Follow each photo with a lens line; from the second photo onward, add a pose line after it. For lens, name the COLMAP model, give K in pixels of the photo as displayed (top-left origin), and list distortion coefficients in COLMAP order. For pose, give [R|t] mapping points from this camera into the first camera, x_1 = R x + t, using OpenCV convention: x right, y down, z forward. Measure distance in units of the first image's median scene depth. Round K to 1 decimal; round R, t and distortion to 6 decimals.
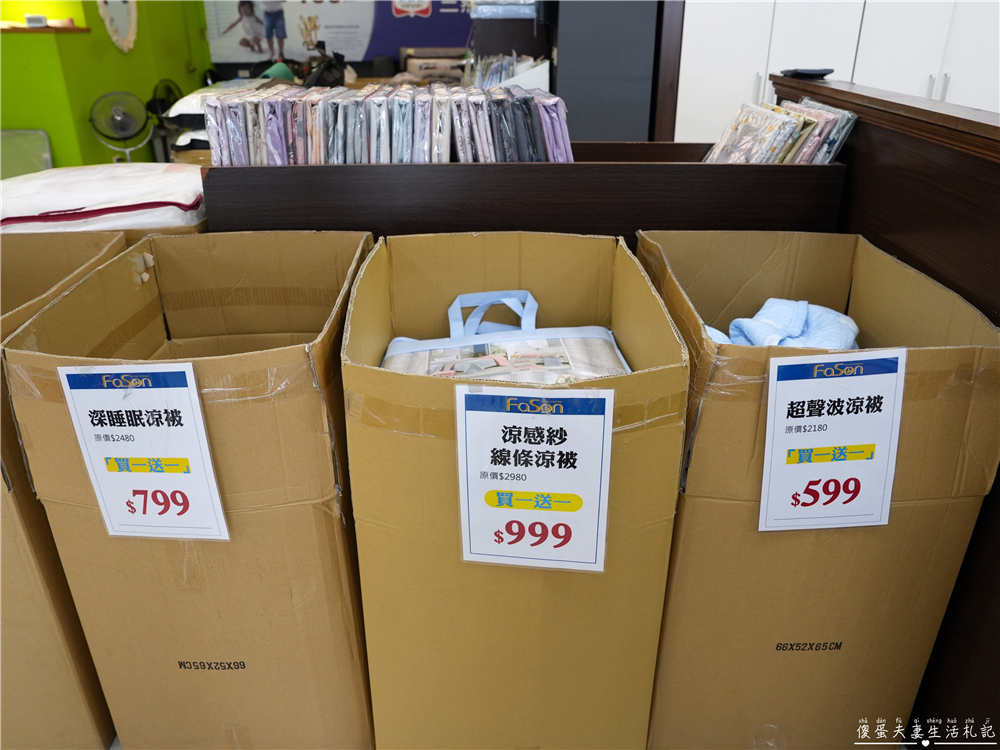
lens RADIAL K [[785.0, 0, 495.2], [0, 785.0, 395.9], [0, 0, 1]] dist [-0.075813, 0.033974]
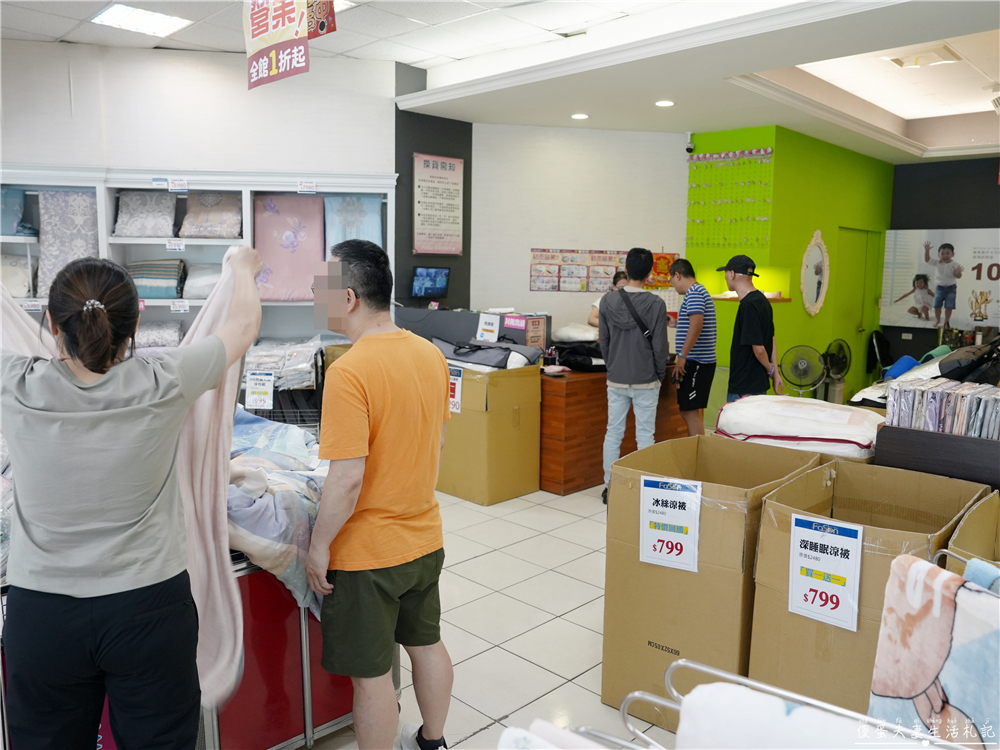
lens RADIAL K [[785.0, 0, 493.4], [0, 785.0, 377.9], [0, 0, 1]] dist [-0.075813, 0.033974]
pose [[0.709807, 0.107145, -0.696200, 0.151732], [-0.318955, 0.930122, -0.182044, 0.155923], [0.628046, 0.351272, 0.694382, -0.630034]]
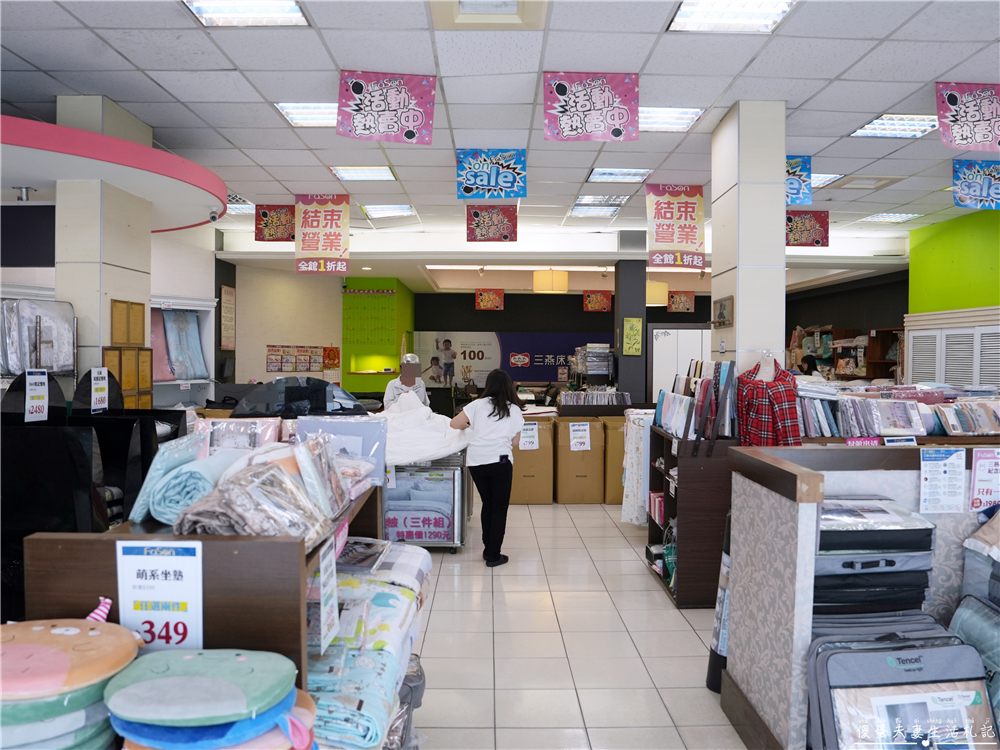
lens RADIAL K [[785.0, 0, 500.4], [0, 785.0, 375.6], [0, 0, 1]] dist [-0.075813, 0.033974]
pose [[0.999966, 0.003009, 0.007634, -0.813802], [0.000427, 0.909957, -0.414701, 1.687603], [-0.008194, 0.414691, 0.909926, -3.814664]]
